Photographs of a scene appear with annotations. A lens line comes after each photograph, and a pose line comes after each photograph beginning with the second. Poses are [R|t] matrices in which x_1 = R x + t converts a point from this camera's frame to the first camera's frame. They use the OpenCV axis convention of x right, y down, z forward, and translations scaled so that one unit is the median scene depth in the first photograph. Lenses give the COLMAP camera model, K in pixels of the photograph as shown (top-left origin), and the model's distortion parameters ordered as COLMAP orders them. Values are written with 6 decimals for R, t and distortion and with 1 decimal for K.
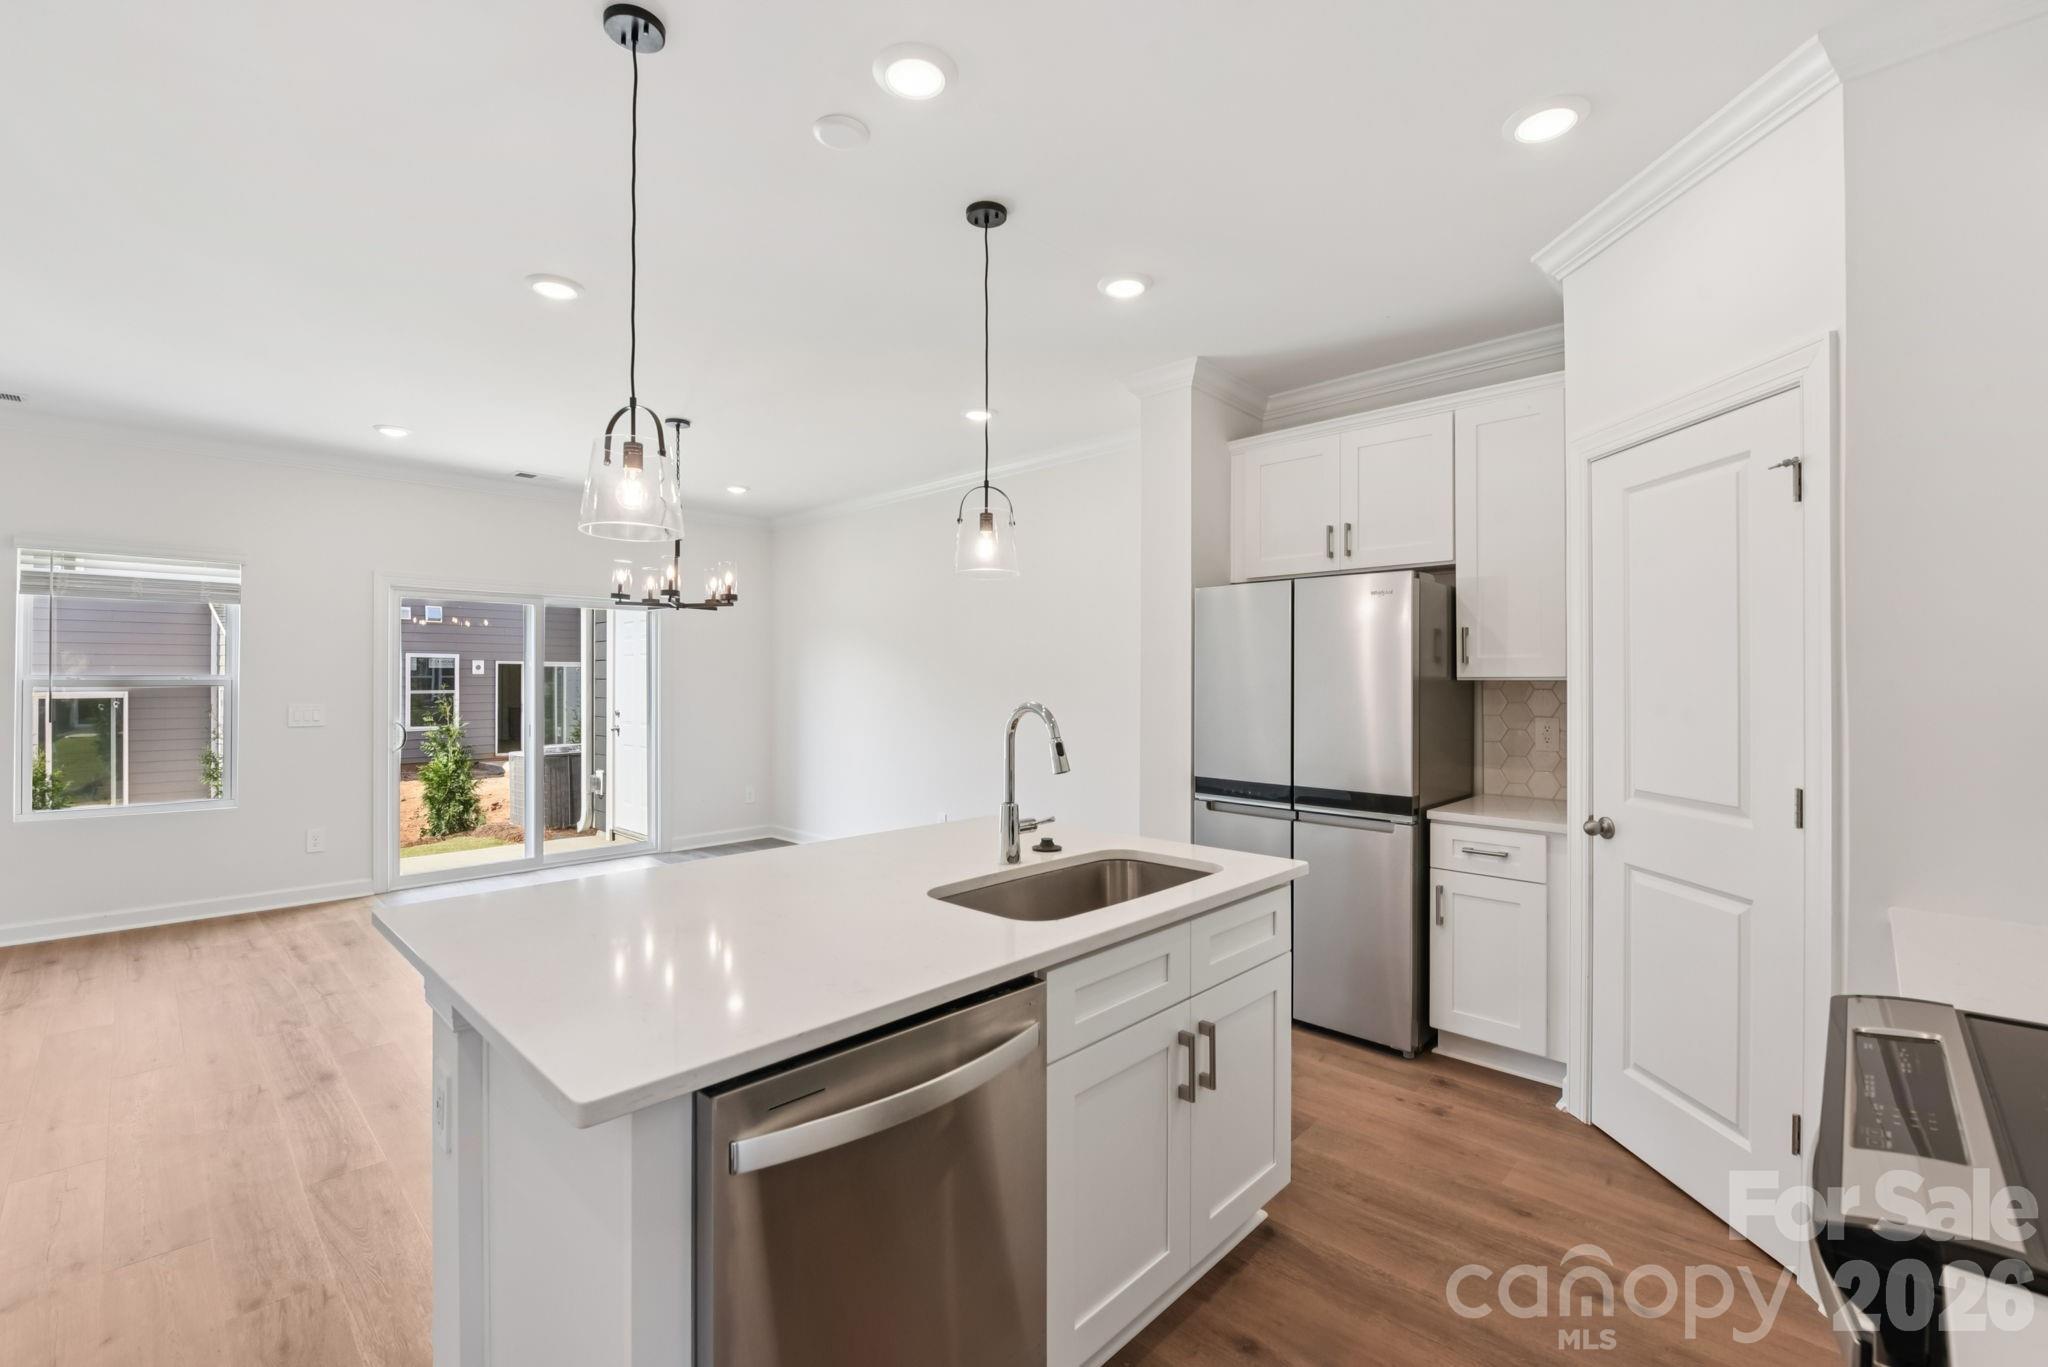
lens RADIAL K [[875.4, 0, 1044.2], [0, 875.4, 678.3], [0, 0, 1]] dist [0.000023, -0.011588]
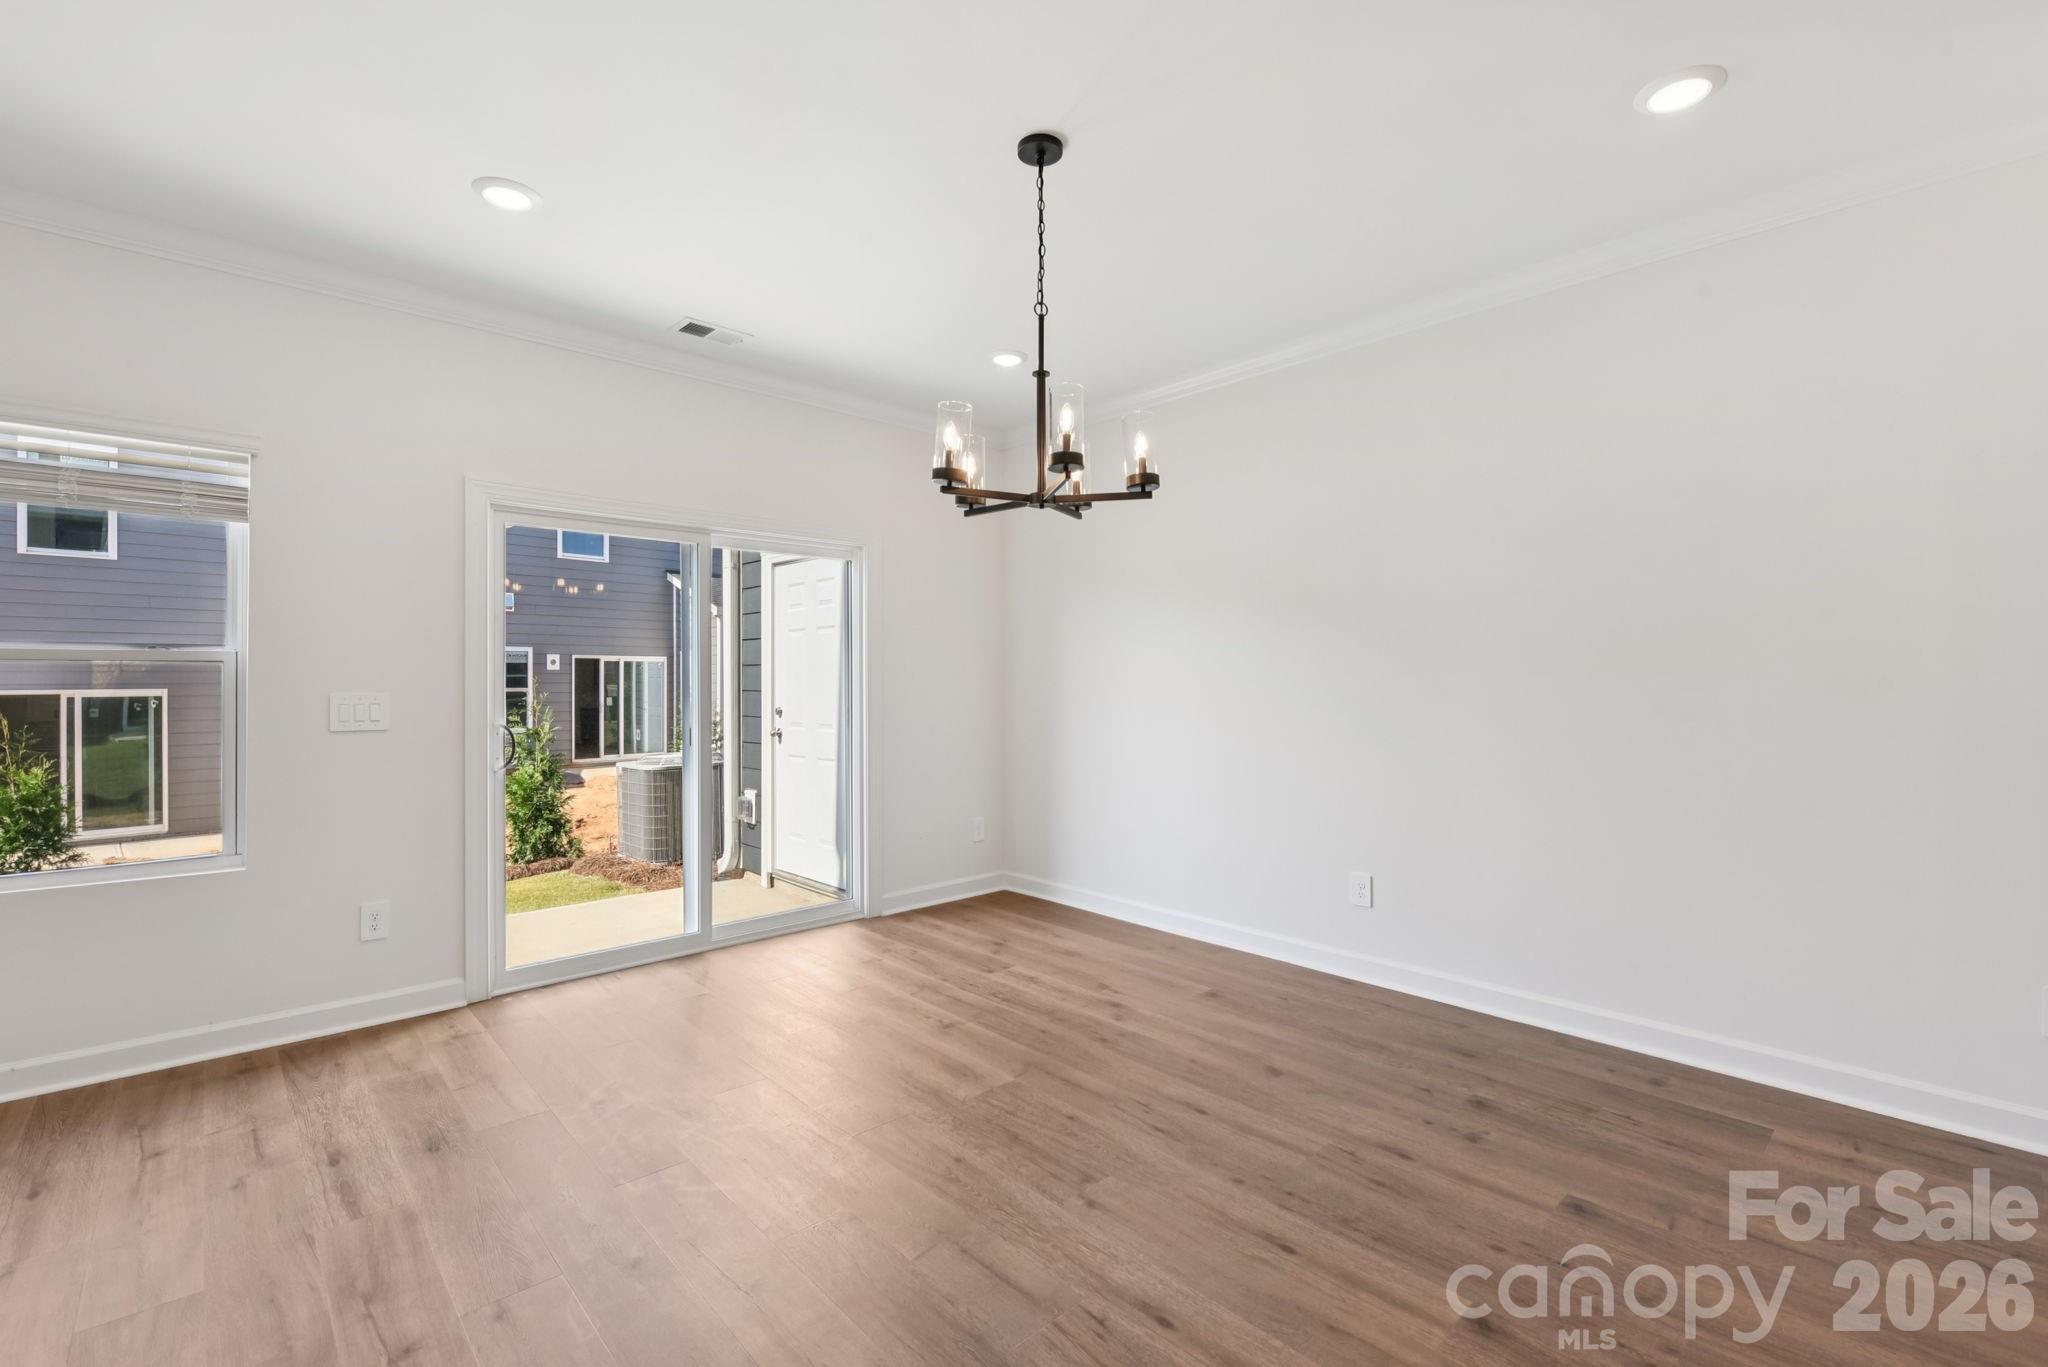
lens RADIAL K [[899.2, 0, 1032.8], [0, 899.2, 683.3], [0, 0, 1]] dist [-0.001014, -0.004692]
pose [[0.997762, -0.000635, -0.066866, -0.226845], [0.000875, 0.999993, 0.003554, 0.014149], [0.066864, -0.003605, 0.997756, 0.272665]]
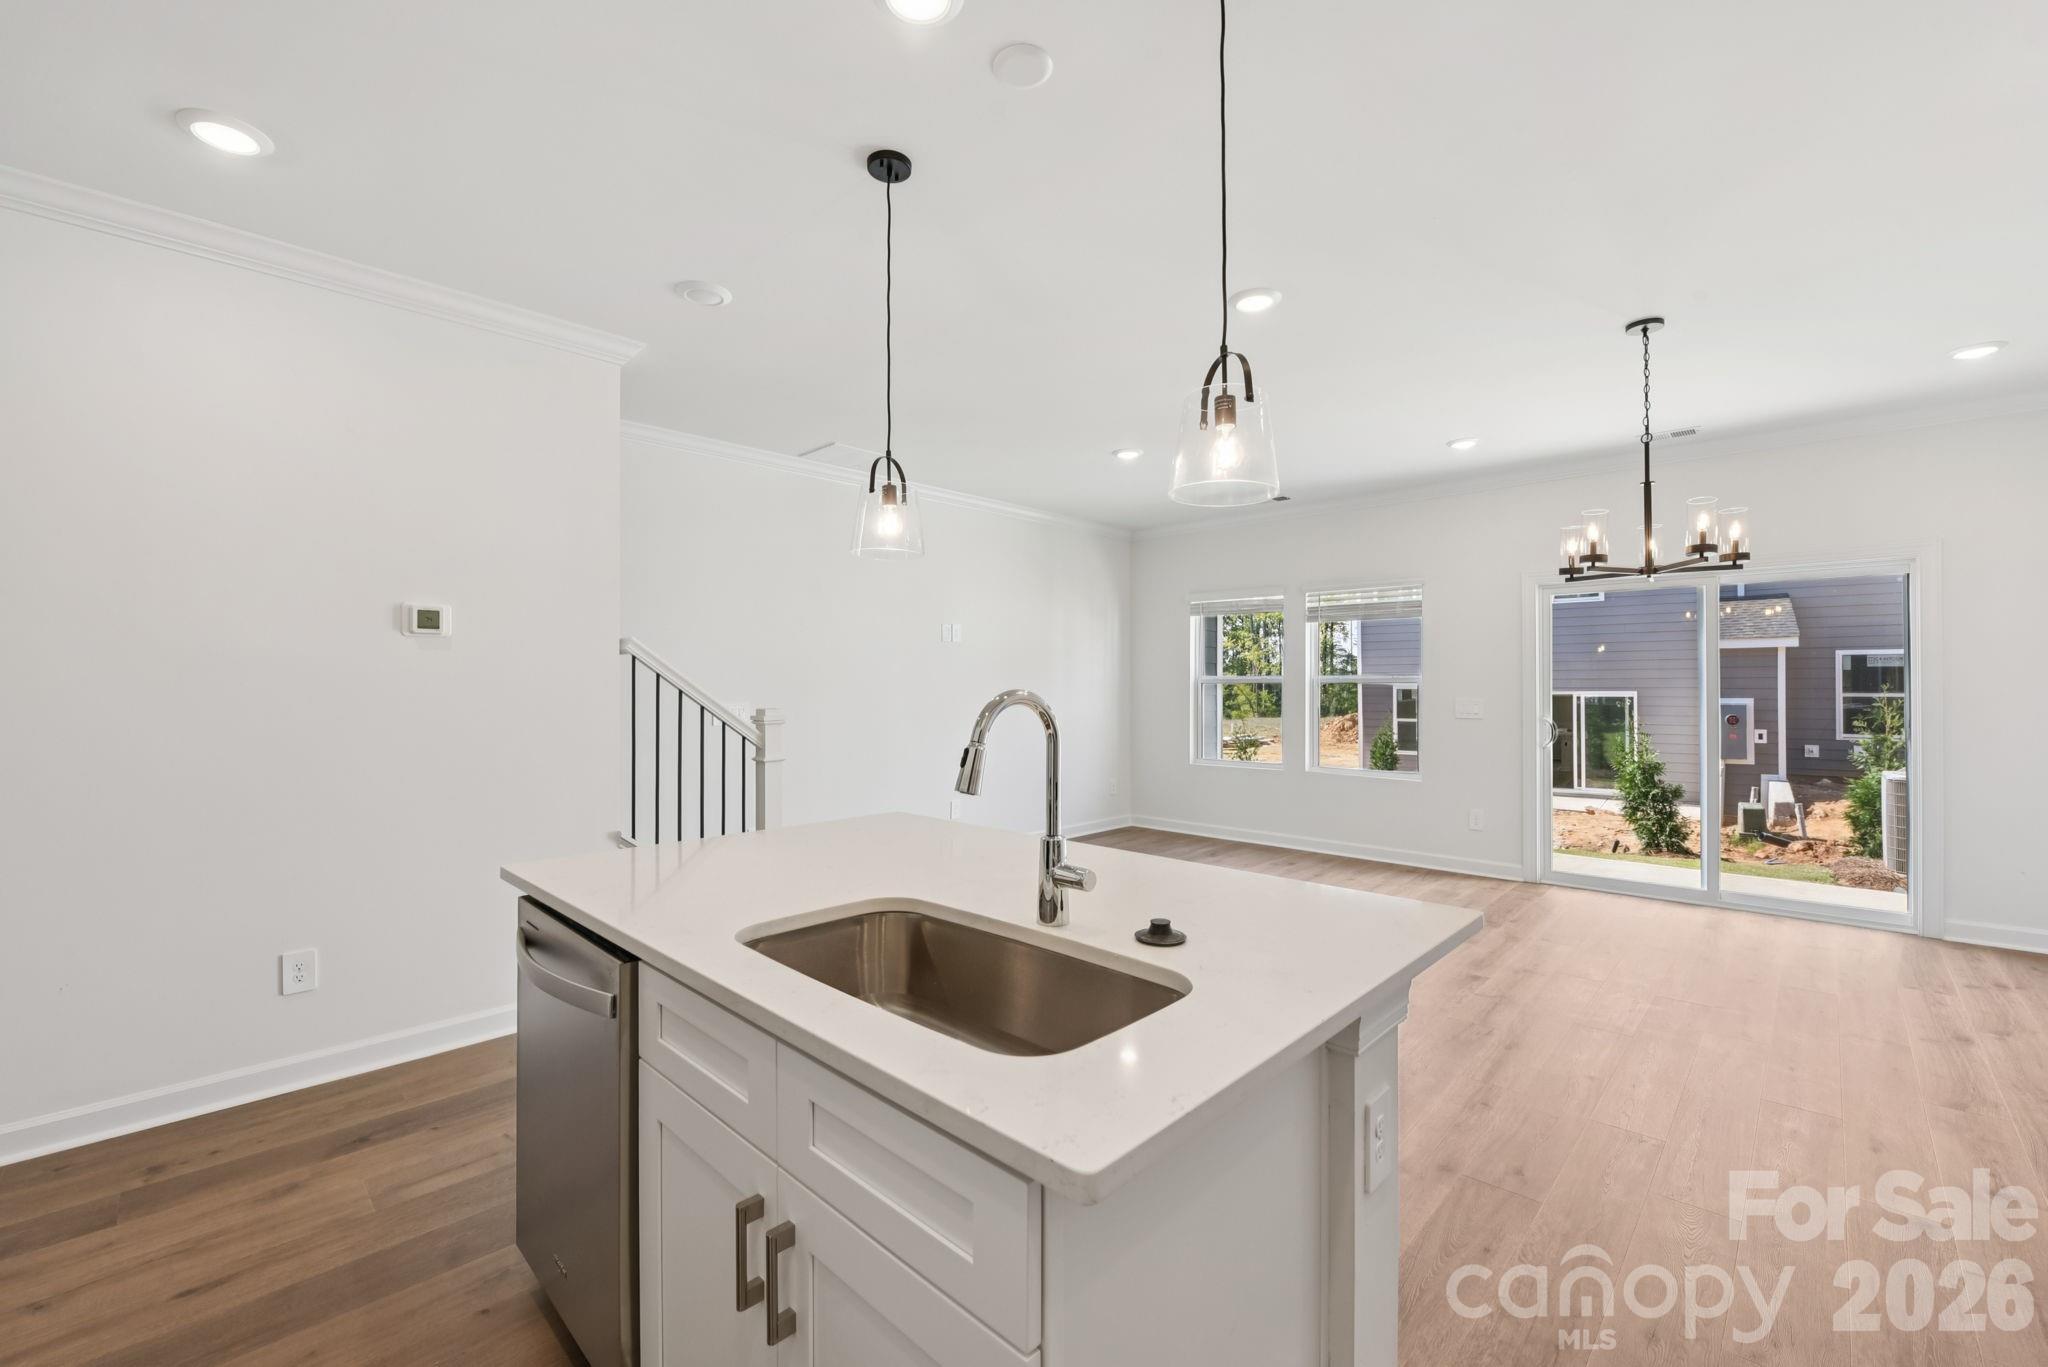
lens RADIAL K [[847.3, 0, 1025.3], [0, 847.3, 676.0], [0, 0, 1]] dist [-0.001171, -0.000562]
pose [[-0.001374, -0.009360, -0.999955, 0.174779], [0.002822, 0.999952, -0.009364, 0.006236], [0.999995, -0.002835, -0.001348, 0.277332]]
